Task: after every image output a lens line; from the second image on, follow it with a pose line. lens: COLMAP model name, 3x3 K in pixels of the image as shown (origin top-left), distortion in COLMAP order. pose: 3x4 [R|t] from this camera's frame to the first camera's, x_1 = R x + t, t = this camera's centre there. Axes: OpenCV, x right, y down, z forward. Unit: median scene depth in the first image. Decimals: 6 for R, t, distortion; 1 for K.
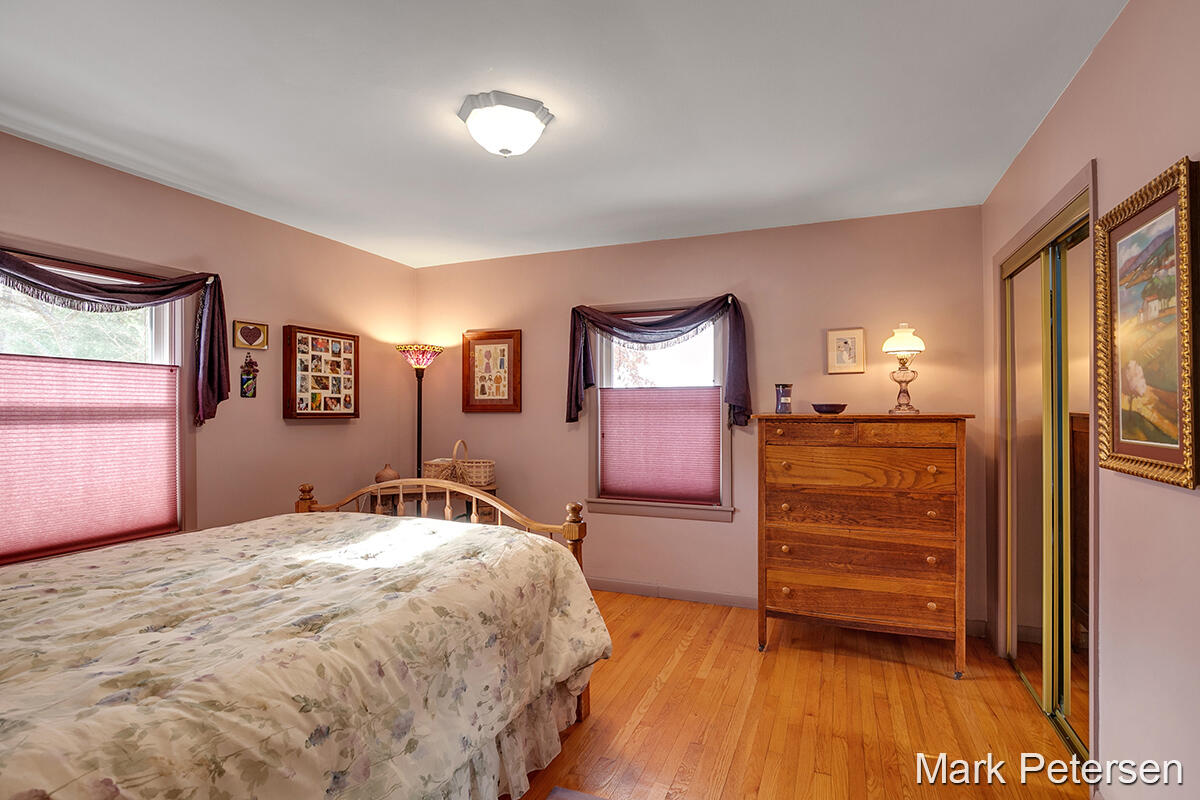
lens RADIAL K [[562.8, 0, 630.6], [0, 562.8, 405.8], [0, 0, 1]] dist [-0.015420, 0.001192]
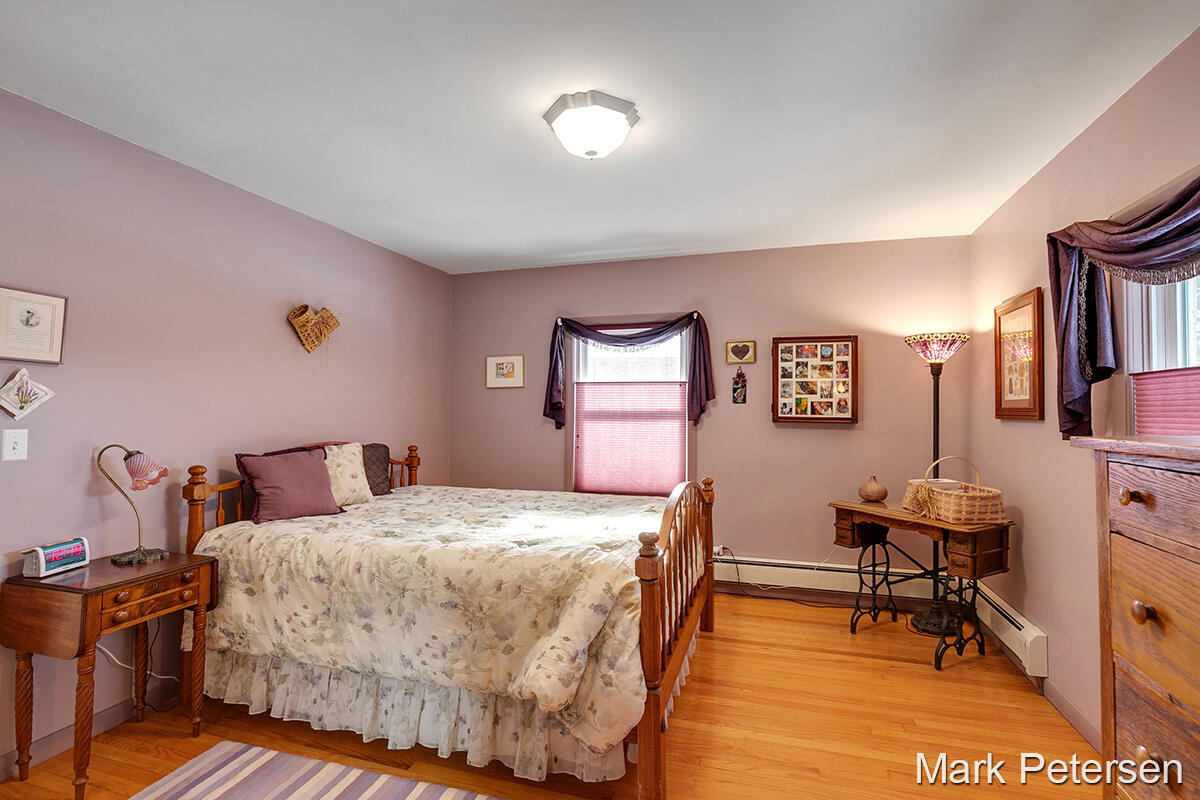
lens RADIAL K [[549.7, 0, 603.8], [0, 549.7, 397.2], [0, 0, 1]] dist [-0.013220, 0.001017]
pose [[0.068945, -0.023319, -0.997348, 0.438547], [0.000100, 0.999727, -0.023367, -0.000496], [0.997620, 0.001511, 0.068929, 0.569255]]
